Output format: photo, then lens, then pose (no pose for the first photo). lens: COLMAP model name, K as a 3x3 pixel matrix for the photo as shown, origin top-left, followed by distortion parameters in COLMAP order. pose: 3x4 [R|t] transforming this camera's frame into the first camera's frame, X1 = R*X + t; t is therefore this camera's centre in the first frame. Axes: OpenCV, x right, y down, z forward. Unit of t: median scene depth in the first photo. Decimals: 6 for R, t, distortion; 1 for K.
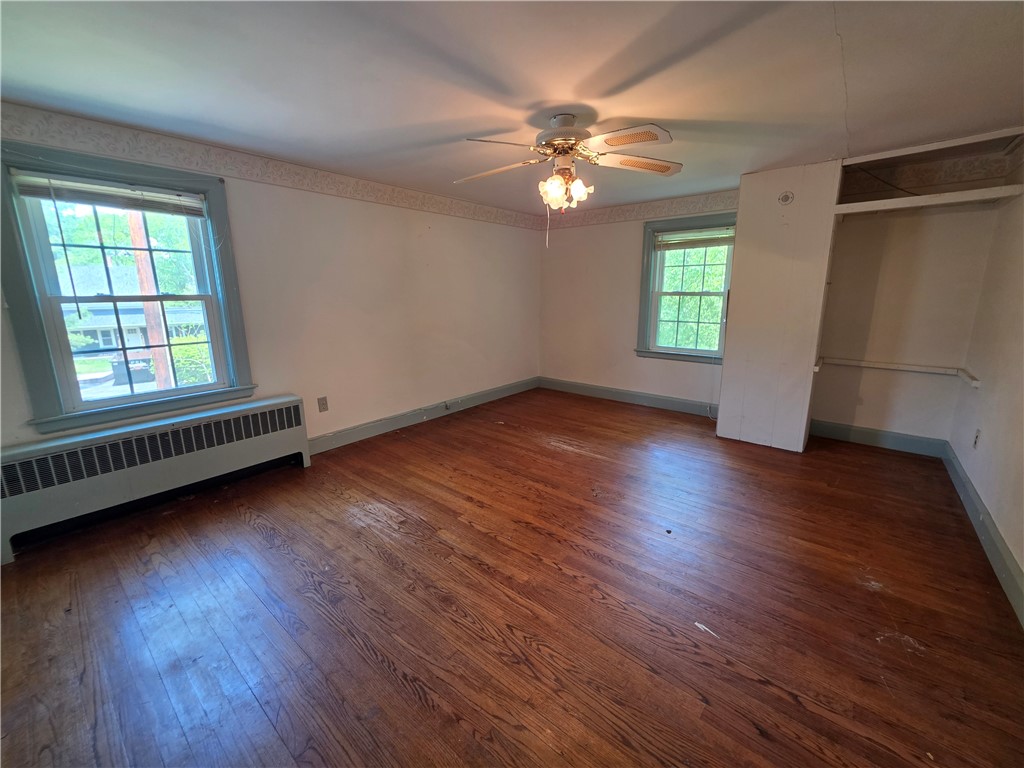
lens RADIAL K [[411.7, 0, 520.0], [0, 411.7, 375.5], [0, 0, 1]] dist [0.002888, 0.000644]
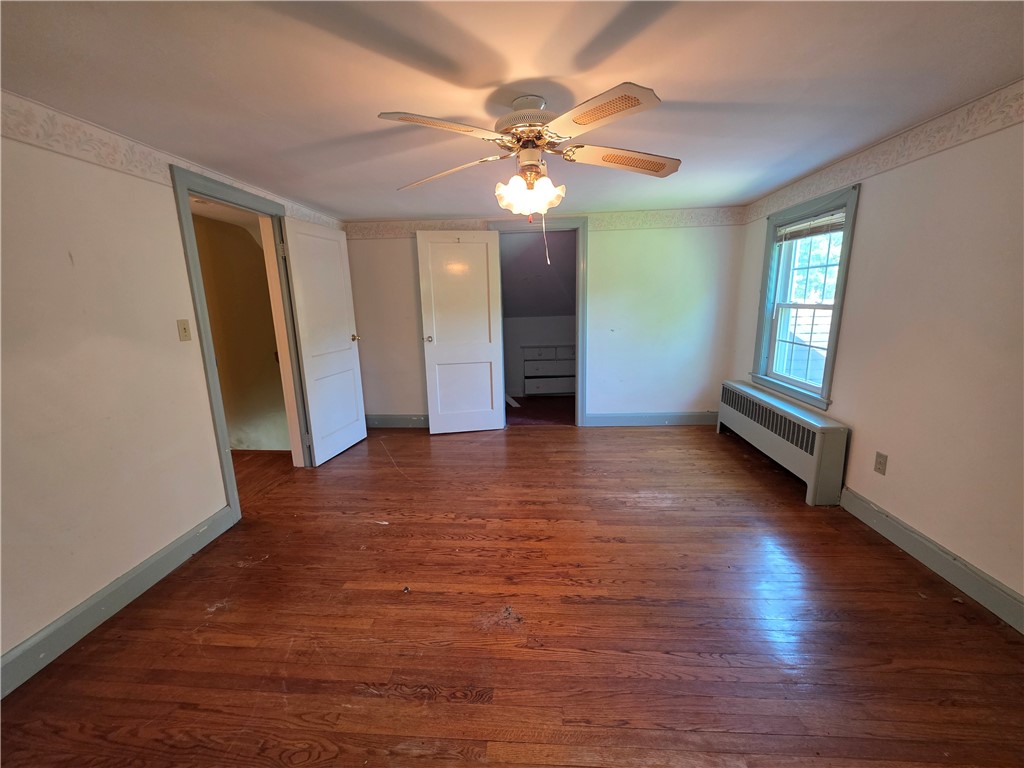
lens RADIAL K [[411.7, 0, 518.1], [0, 411.7, 384.5], [0, 0, 1]] dist [0.002888, 0.000644]
pose [[-0.812215, 0.148099, -0.564245, 0.573876], [-0.092072, 0.922569, 0.374685, -0.370382], [0.576046, 0.356276, -0.735689, 1.559698]]
